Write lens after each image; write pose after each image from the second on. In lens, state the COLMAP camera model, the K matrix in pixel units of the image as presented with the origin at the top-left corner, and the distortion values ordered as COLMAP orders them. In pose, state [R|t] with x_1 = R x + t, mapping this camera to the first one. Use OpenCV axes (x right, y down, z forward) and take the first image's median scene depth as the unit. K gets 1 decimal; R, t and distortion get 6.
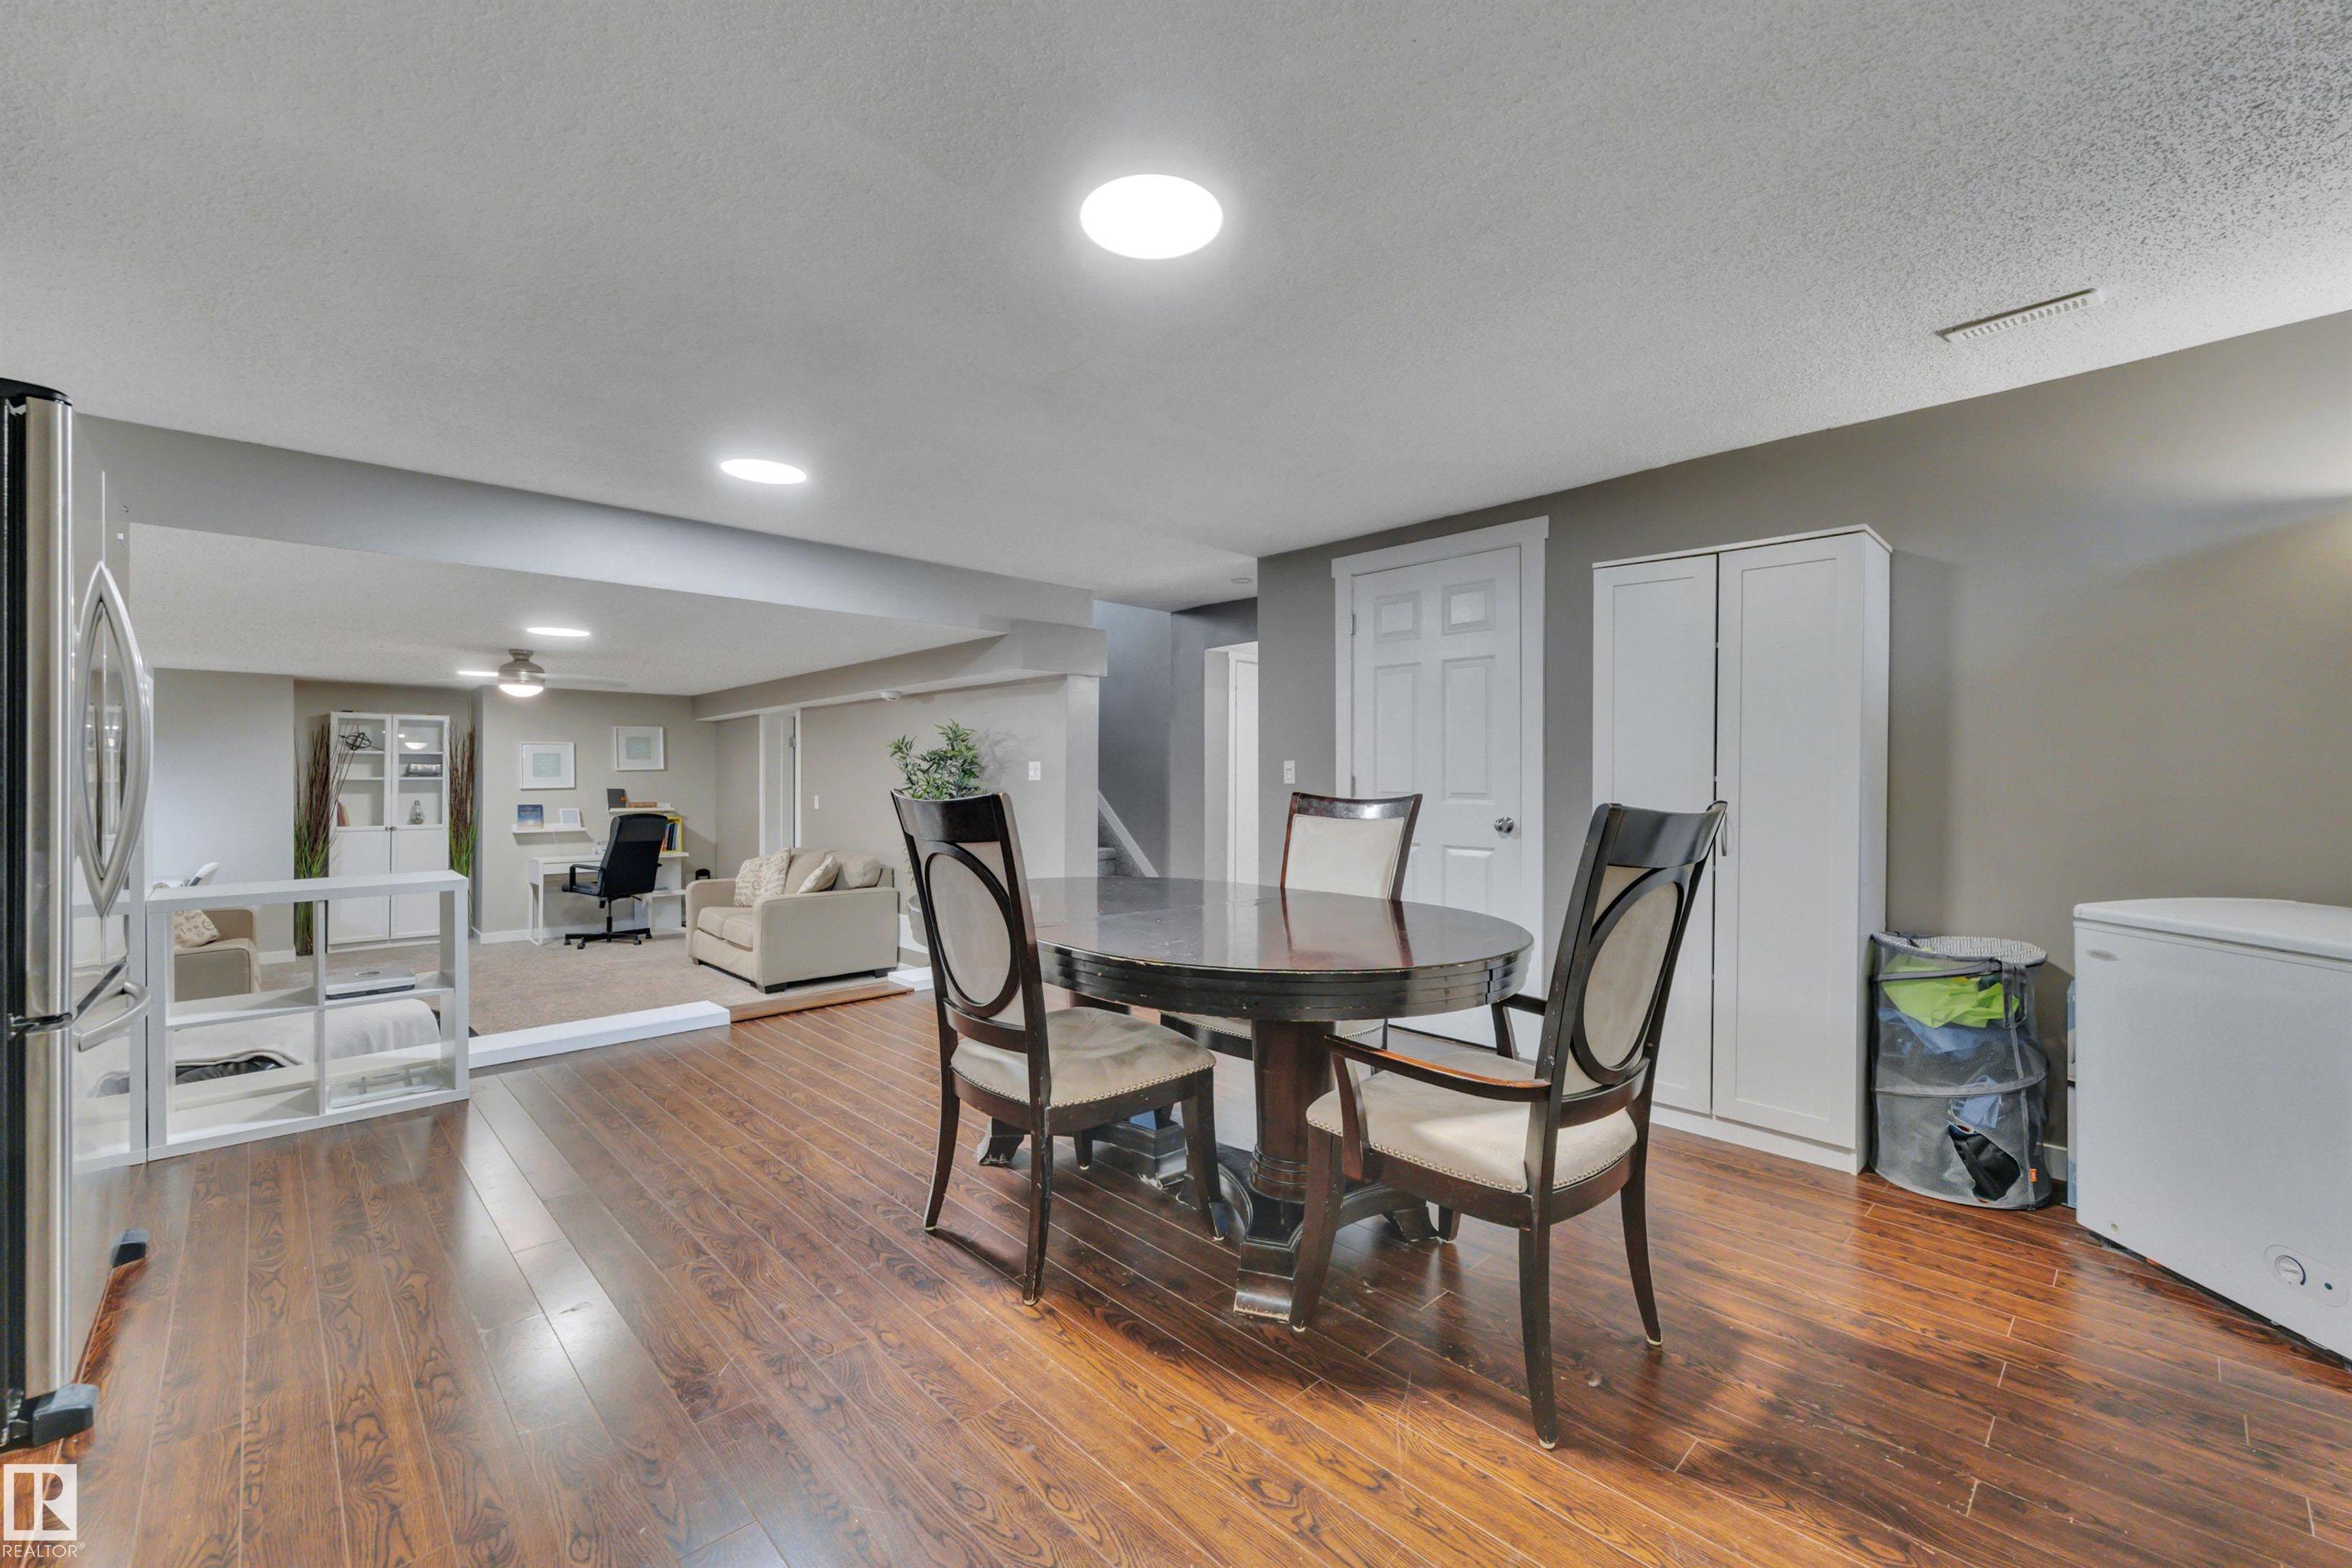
lens RADIAL K [[957.0, 0, 1153.2], [0, 957.0, 777.7], [0, 0, 1]] dist [-0.000579, 0.000059]
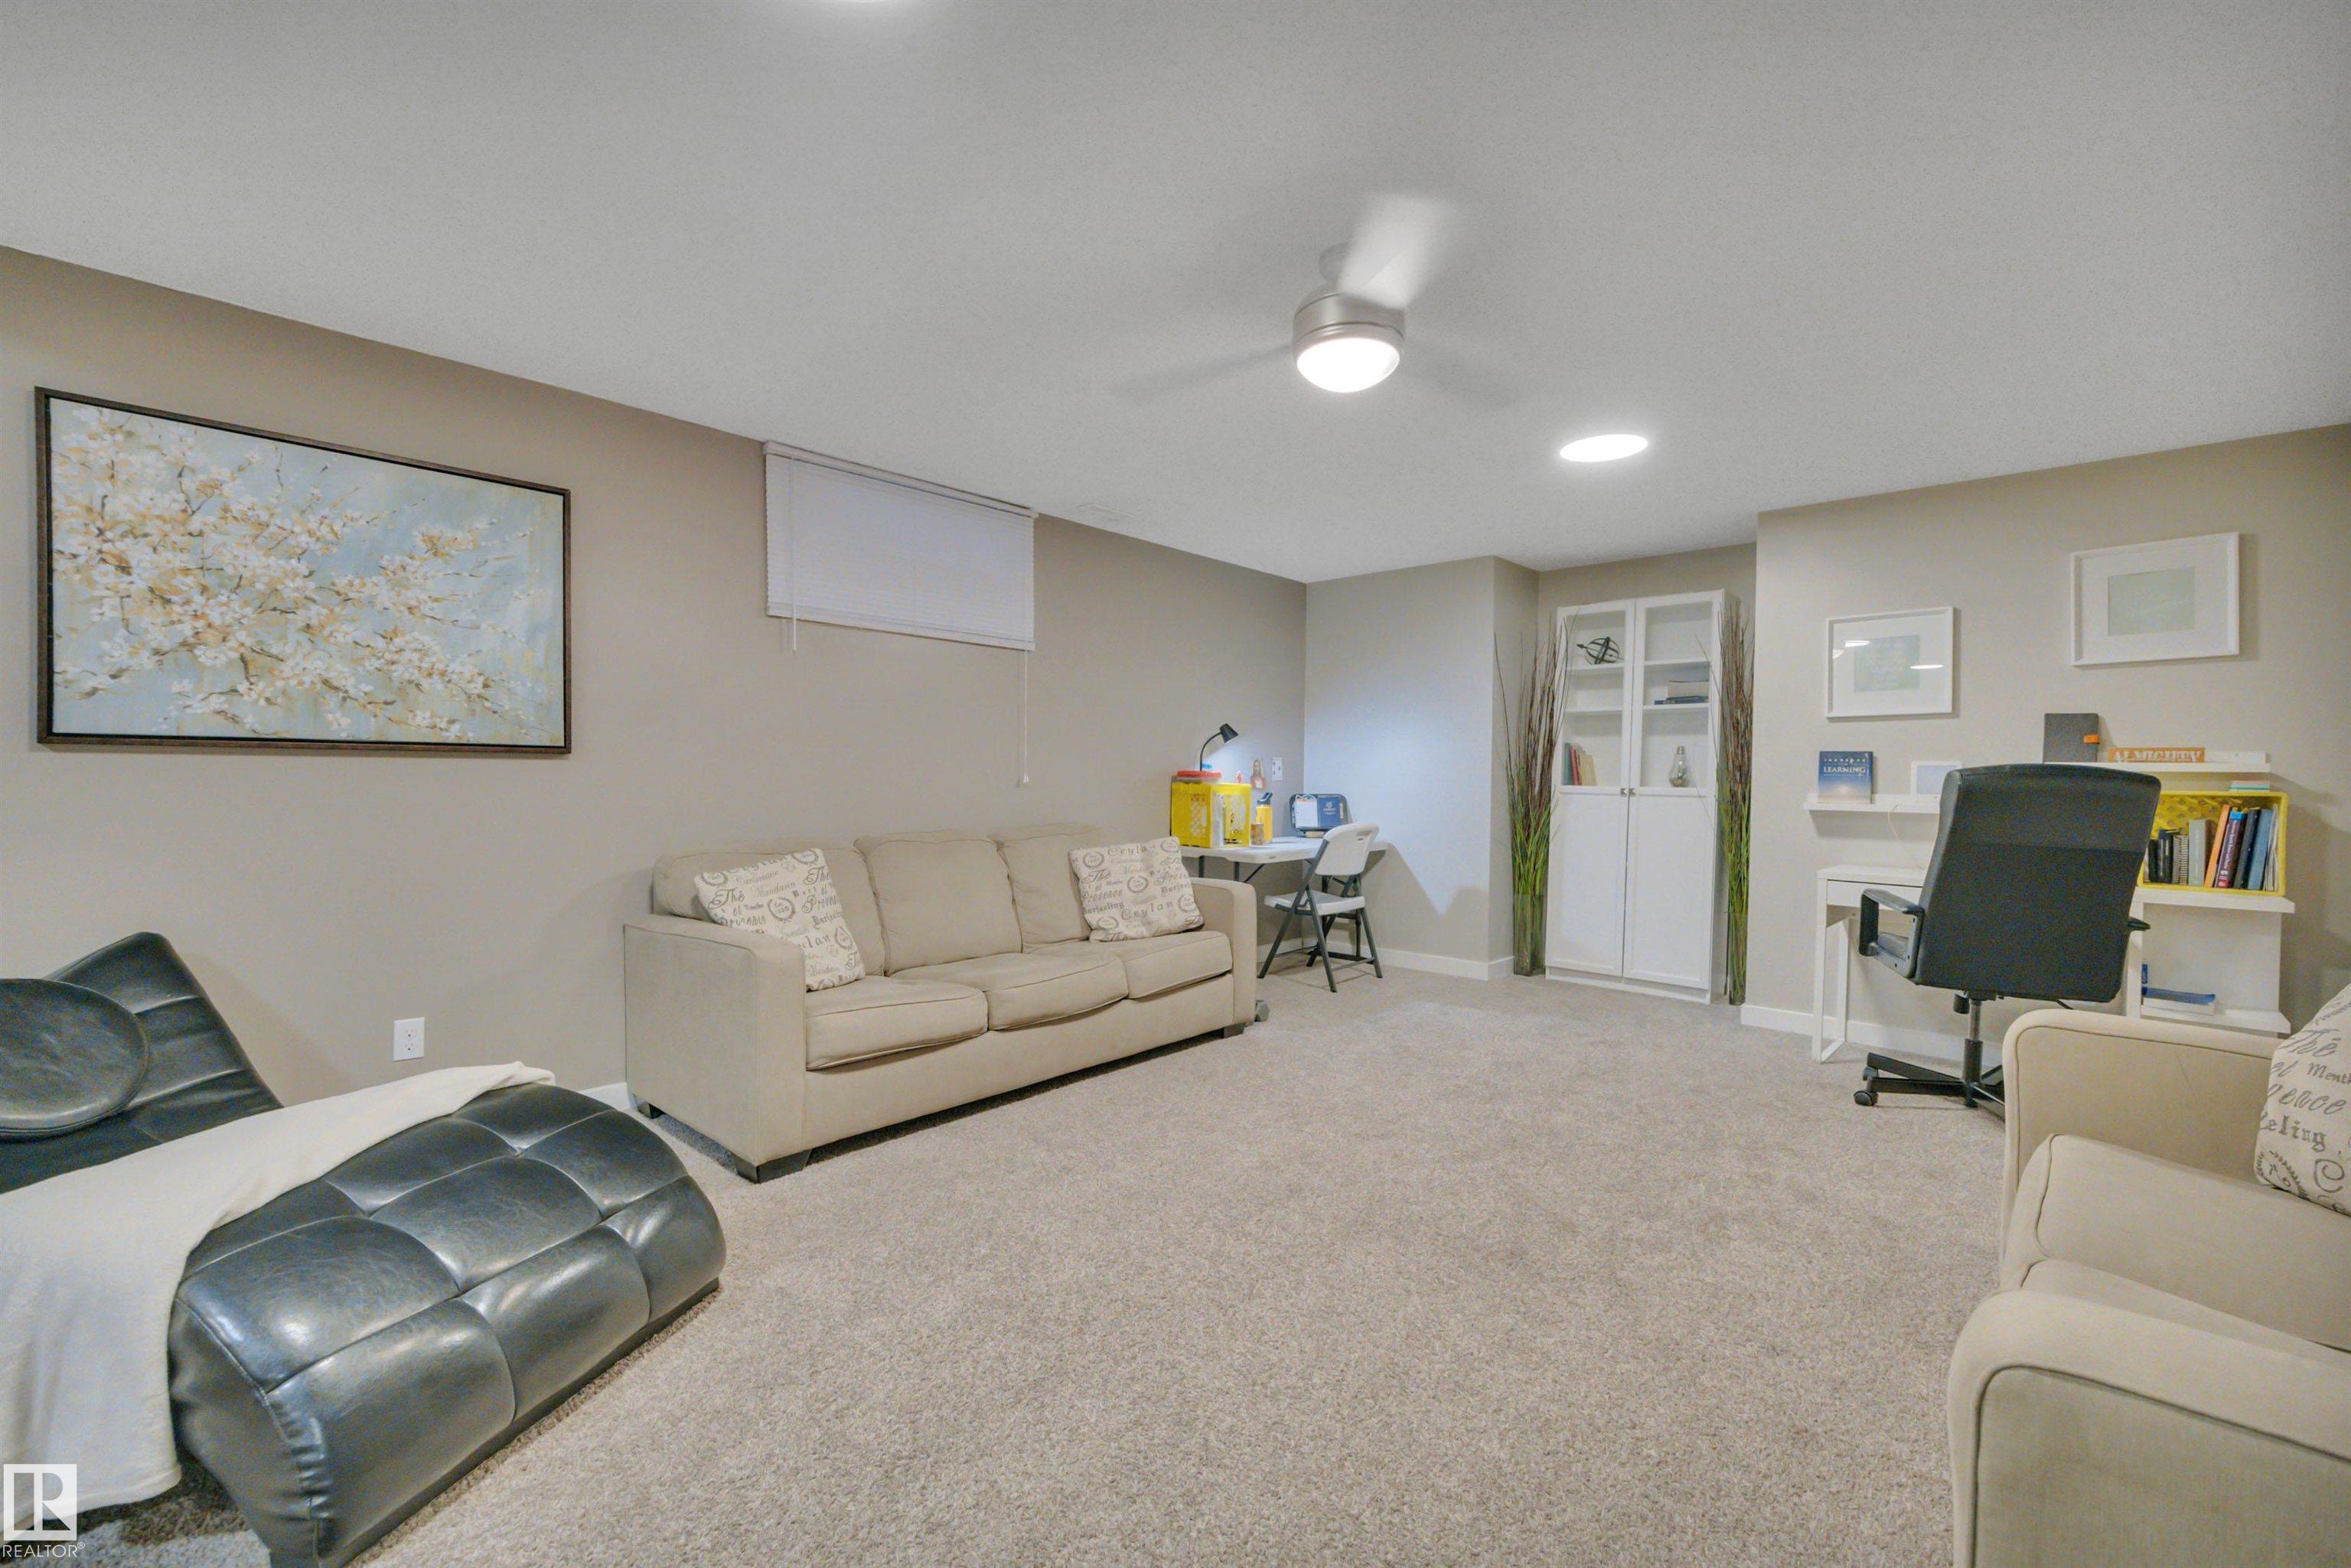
lens RADIAL K [[956.5, 0, 1152.8], [0, 956.5, 777.7], [0, 0, 1]] dist [-0.000579, 0.000059]
pose [[0.088445, 0.009442, -0.996036, -0.224616], [-0.011069, 0.999903, 0.008496, 0.041727], [0.996020, 0.010273, 0.088541, 0.642619]]
